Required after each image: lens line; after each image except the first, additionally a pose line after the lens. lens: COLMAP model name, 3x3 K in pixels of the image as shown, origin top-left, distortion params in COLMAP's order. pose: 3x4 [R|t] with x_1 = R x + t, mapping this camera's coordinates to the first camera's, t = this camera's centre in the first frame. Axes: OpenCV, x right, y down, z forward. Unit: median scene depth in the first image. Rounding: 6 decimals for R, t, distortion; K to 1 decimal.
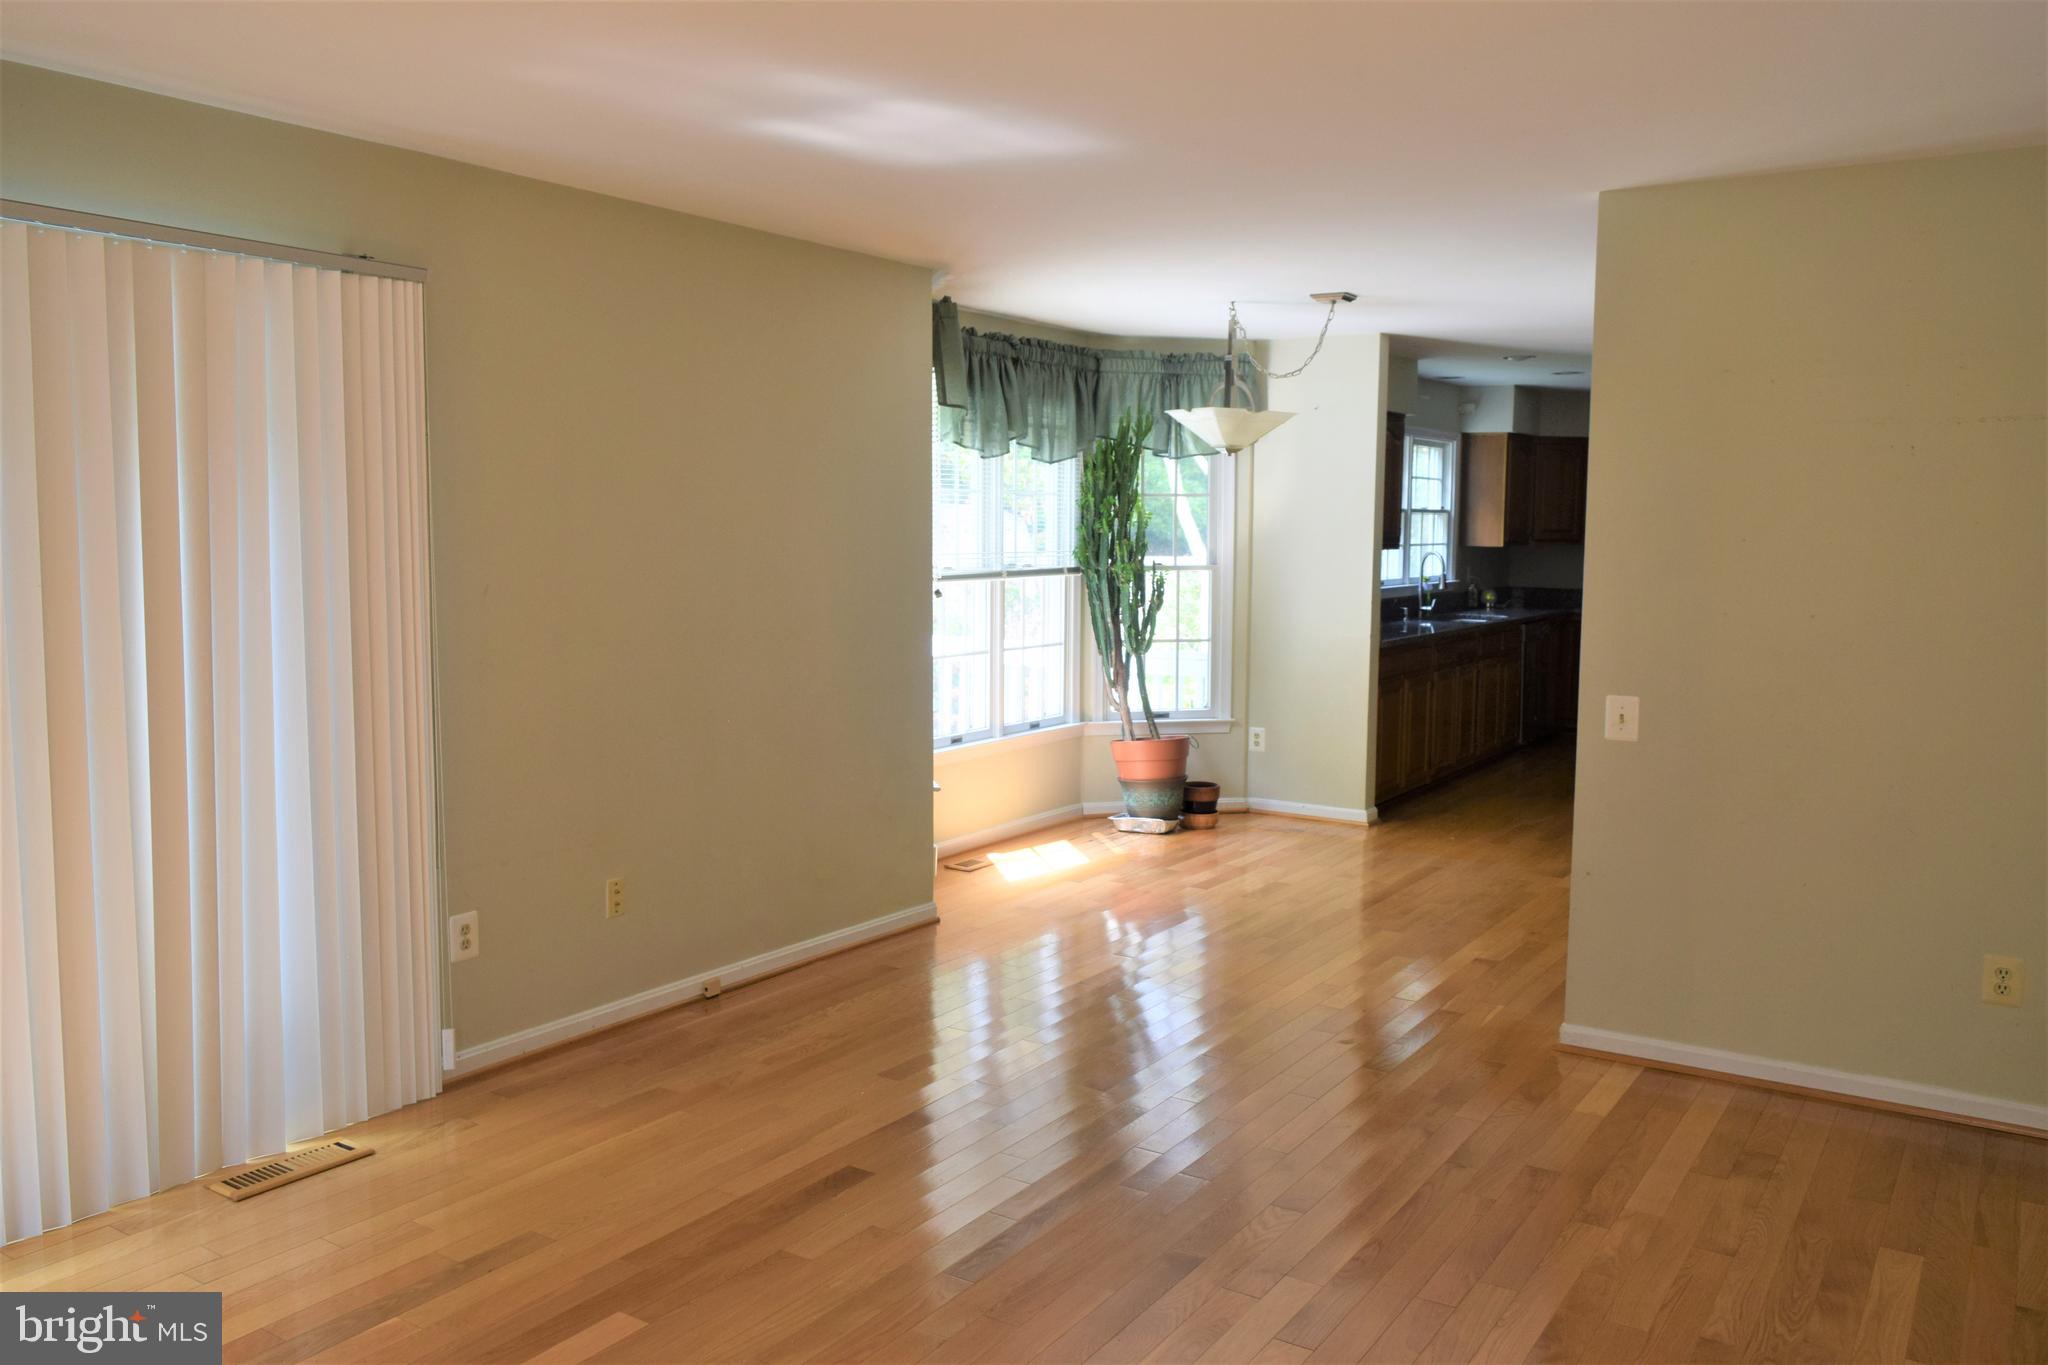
lens RADIAL K [[1588.3, 0, 1016.8], [0, 1588.3, 674.4], [0, 0, 1]] dist [-0.014924, 0.006482]
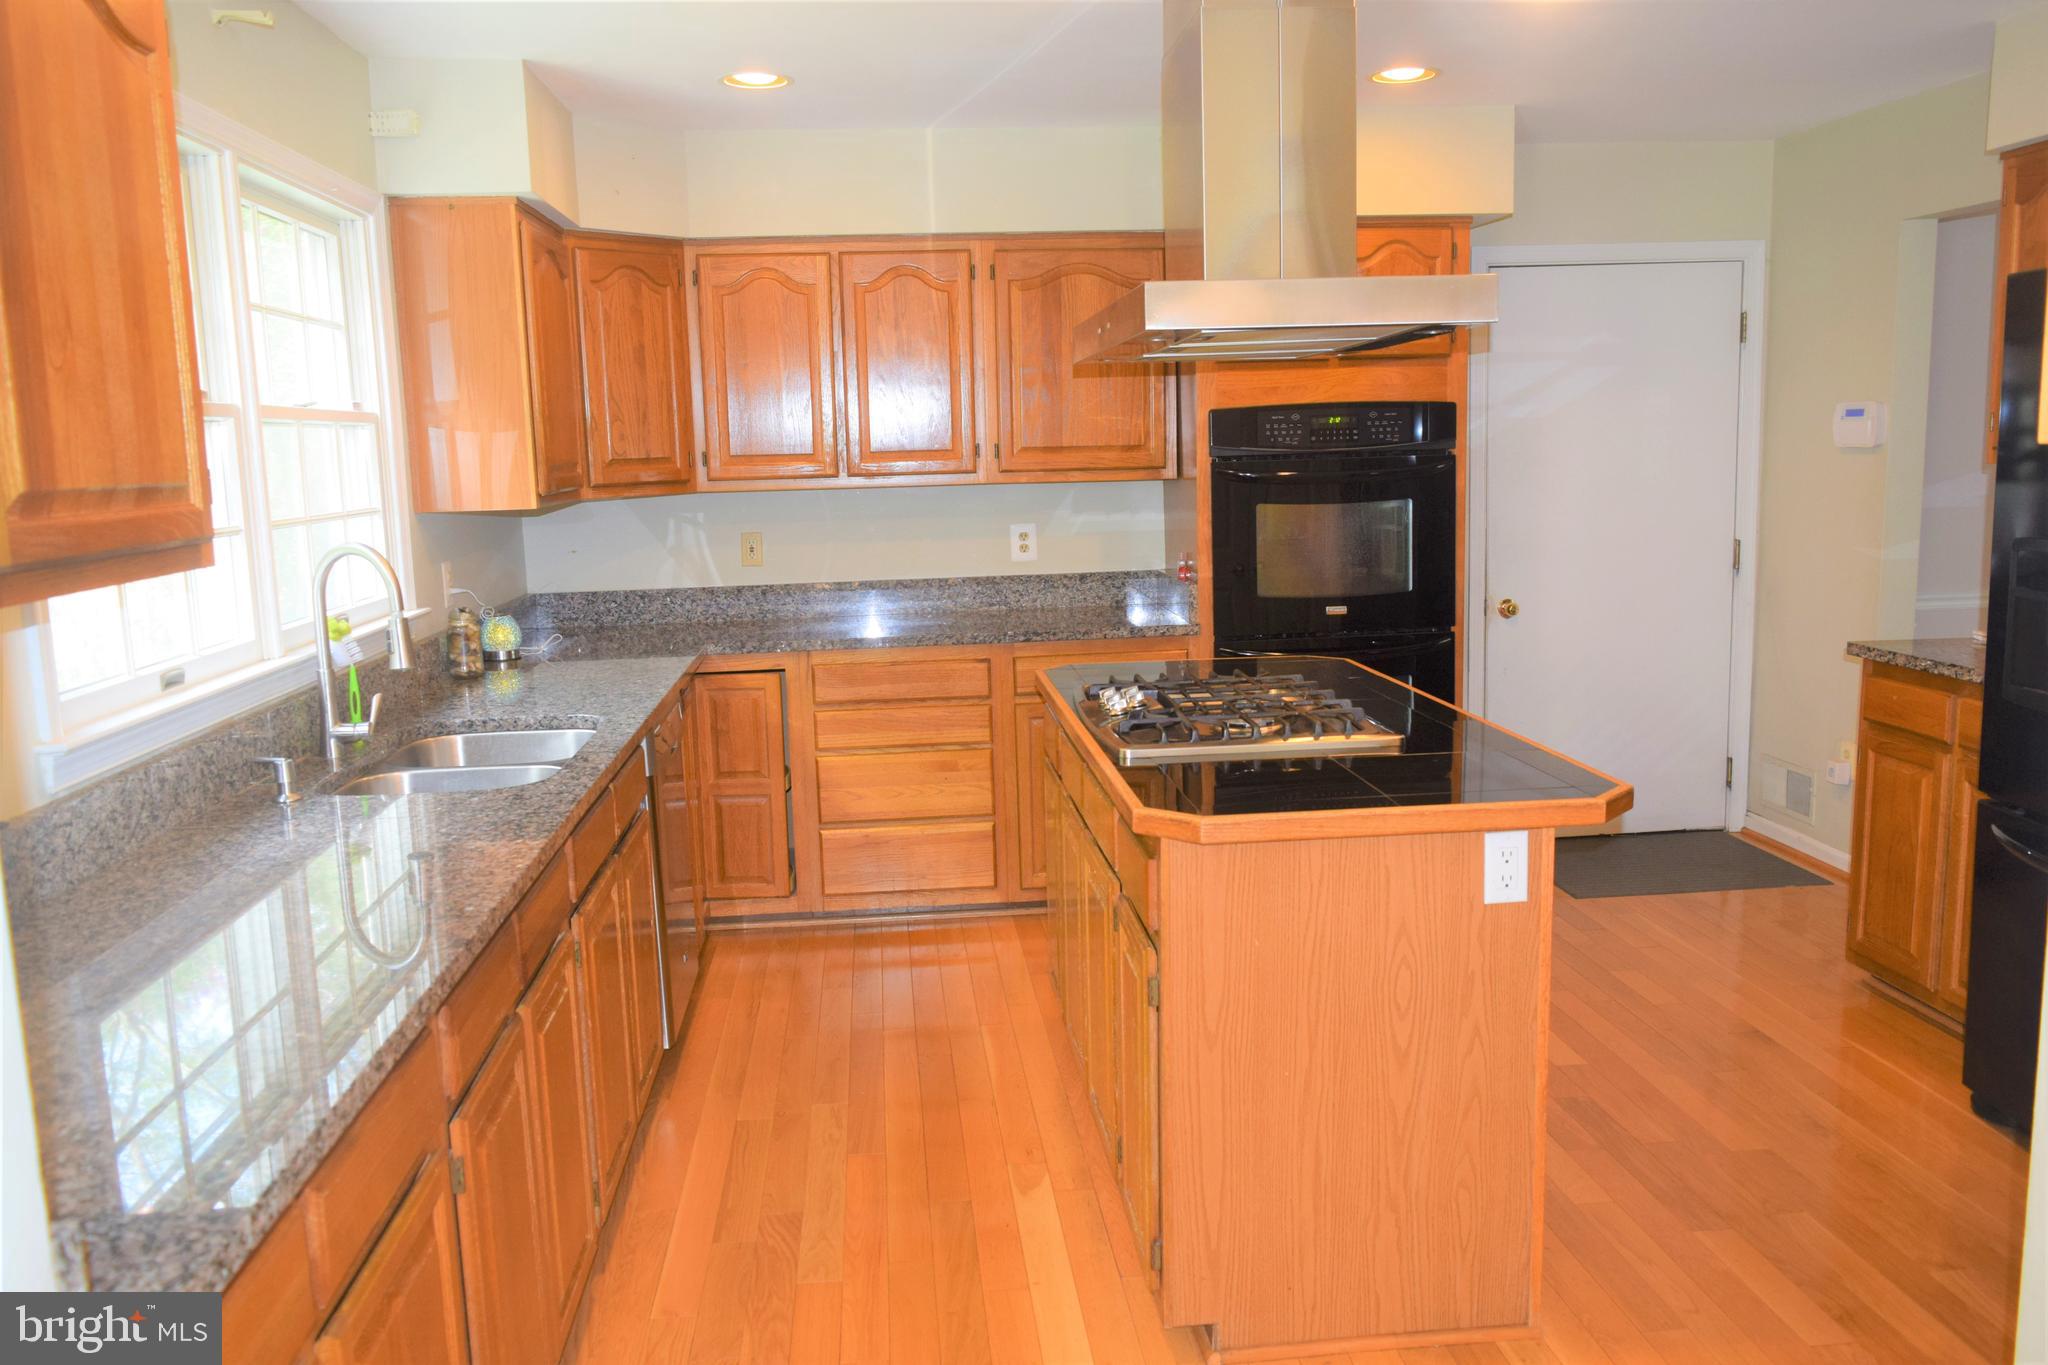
lens RADIAL K [[1588.3, 0, 1015.9], [0, 1588.3, 674.7], [0, 0, 1]] dist [-0.014924, 0.006482]
pose [[0.781070, -0.122591, 0.612292, 0.220153], [0.097586, 0.992456, 0.074220, -0.079985], [-0.616772, 0.001781, 0.787140, 0.870369]]
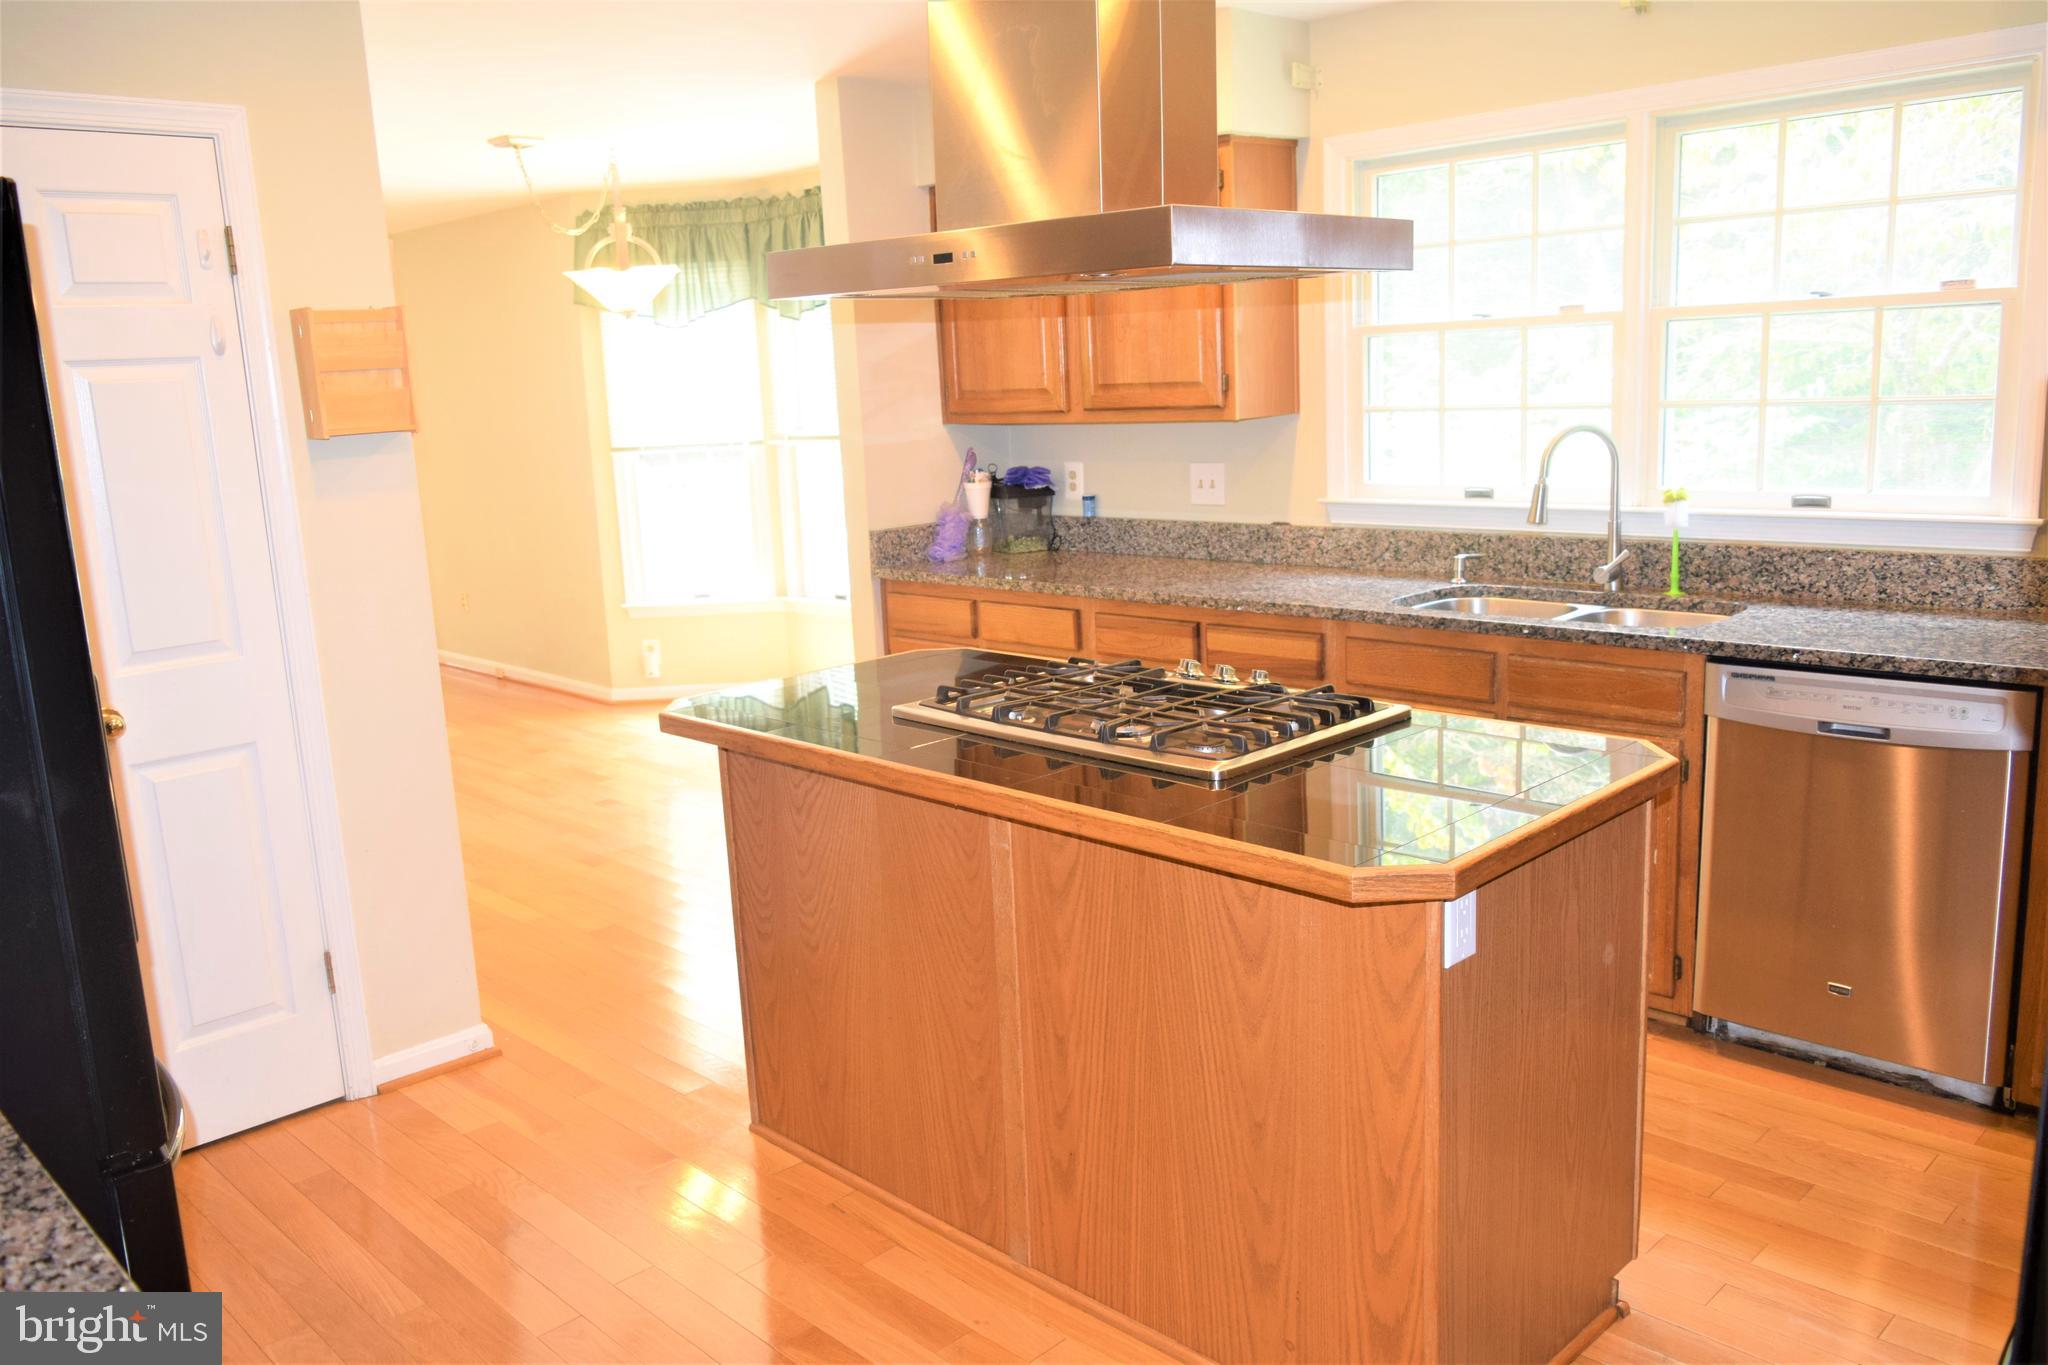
lens RADIAL K [[1588.3, 0, 1020.0], [0, 1588.3, 686.2], [0, 0, 1]] dist [-0.014924, 0.006482]
pose [[-0.222166, 0.175183, -0.959142, 0.855311], [-0.064580, 0.978922, 0.193754, -0.102289], [0.972868, 0.104987, -0.206170, 1.209256]]
